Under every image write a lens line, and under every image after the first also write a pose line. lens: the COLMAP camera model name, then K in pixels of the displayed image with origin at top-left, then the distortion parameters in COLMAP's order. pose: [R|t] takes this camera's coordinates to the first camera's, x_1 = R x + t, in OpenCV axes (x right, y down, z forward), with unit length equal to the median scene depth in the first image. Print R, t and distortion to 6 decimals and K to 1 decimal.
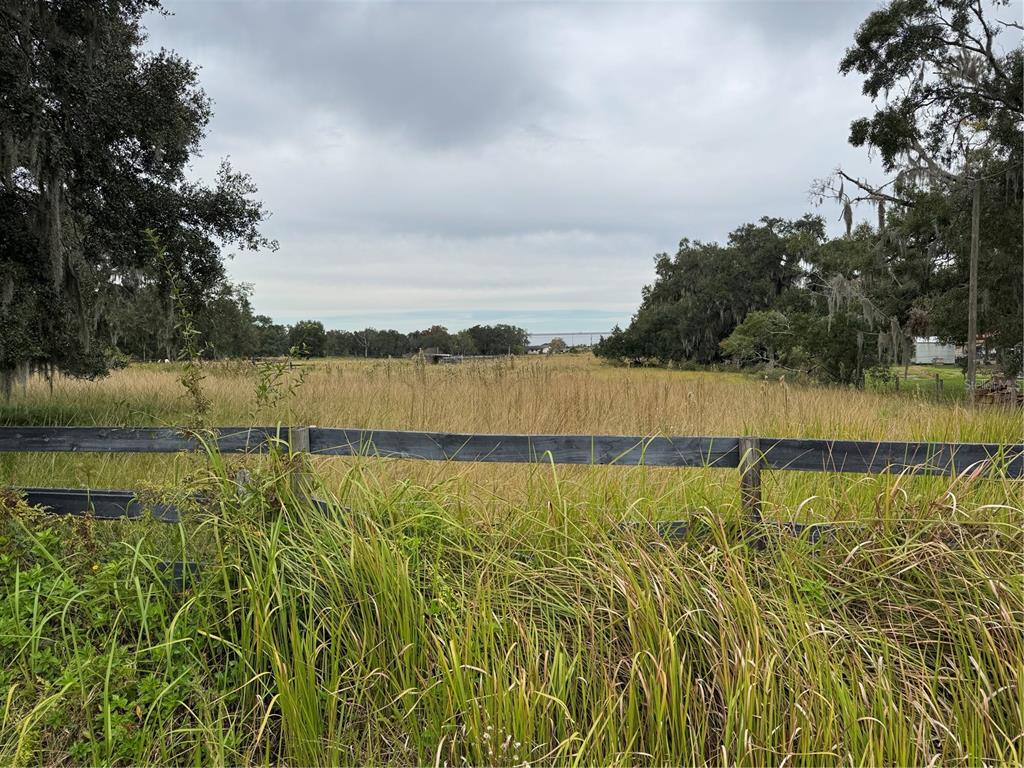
lens RADIAL K [[723.0, 0, 517.0], [0, 723.0, 383.7], [0, 0, 1]] dist [0.069723, -0.082221]
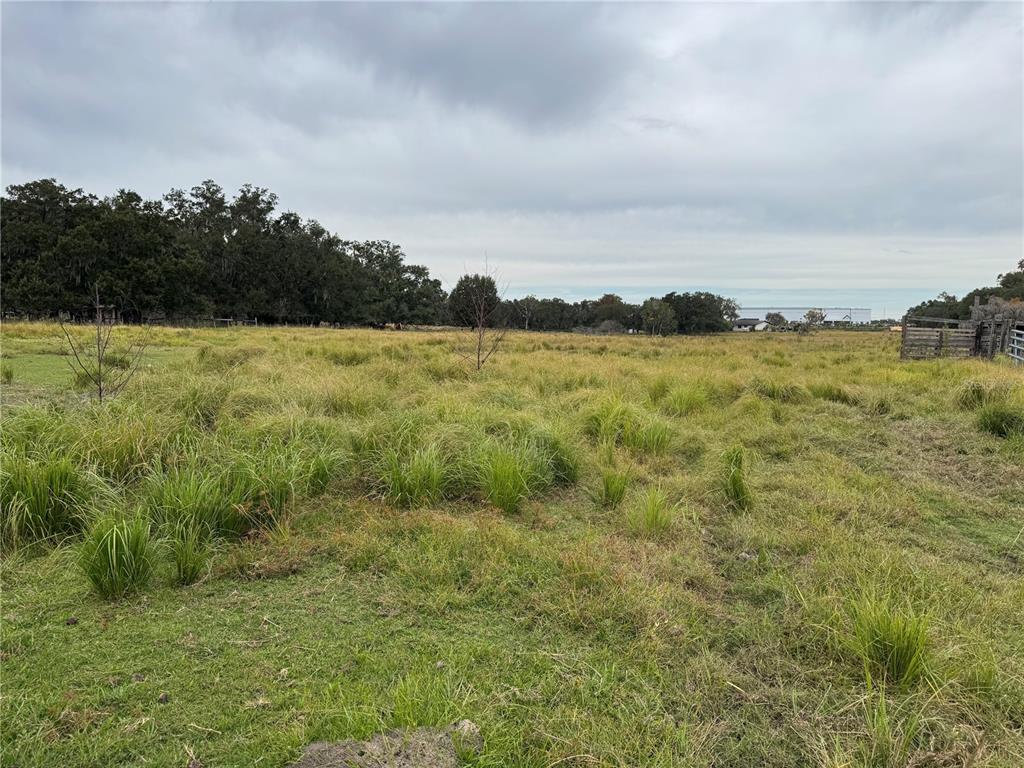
lens RADIAL K [[723.0, 0, 511.8], [0, 723.0, 381.8], [0, 0, 1]] dist [0.069723, -0.082221]
pose [[0.980235, 0.041765, -0.193377, -0.066275], [-0.035714, 0.998760, 0.034675, -0.005032], [0.194586, -0.027083, 0.980512, 0.184557]]
